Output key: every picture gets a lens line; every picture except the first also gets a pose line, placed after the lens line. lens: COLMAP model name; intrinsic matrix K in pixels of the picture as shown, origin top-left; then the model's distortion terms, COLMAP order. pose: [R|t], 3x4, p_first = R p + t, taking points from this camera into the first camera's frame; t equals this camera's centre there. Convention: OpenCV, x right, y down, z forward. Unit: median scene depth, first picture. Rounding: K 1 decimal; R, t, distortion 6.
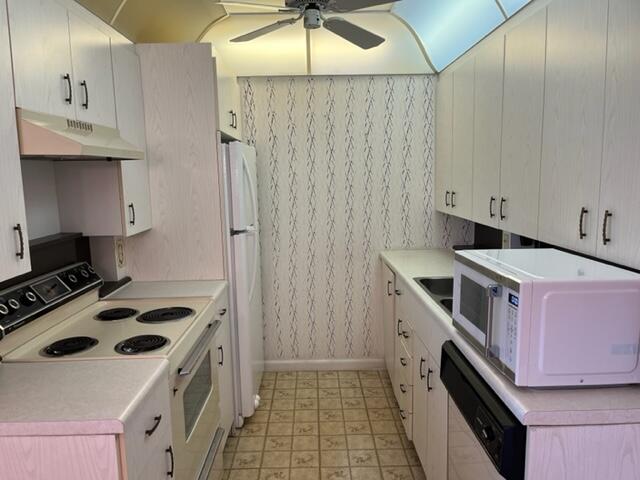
lens RADIAL K [[497.4, 0, 320.0], [0, 497.4, 249.1], [0, 0, 1]] dist [0.041213, -0.000757]
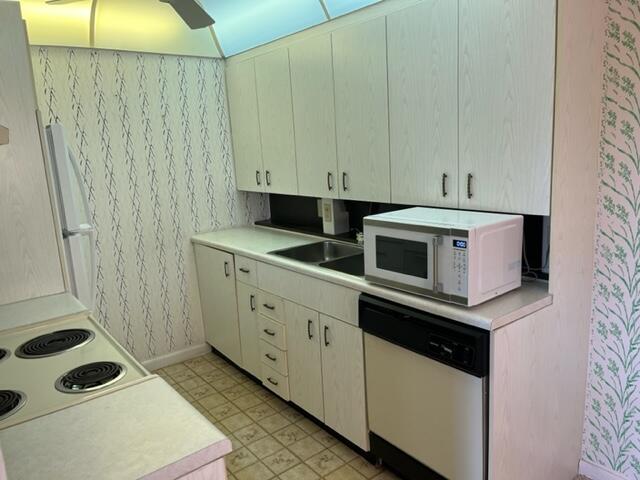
lens RADIAL K [[493.0, 0, 320.0], [0, 493.0, 240.0], [0, 0, 1]] dist [0.073524, -0.108304]
pose [[0.790577, -0.141301, 0.595837, -0.275245], [0.130946, 0.989516, 0.060916, -0.015072], [-0.598198, 0.029864, 0.800792, 0.067654]]
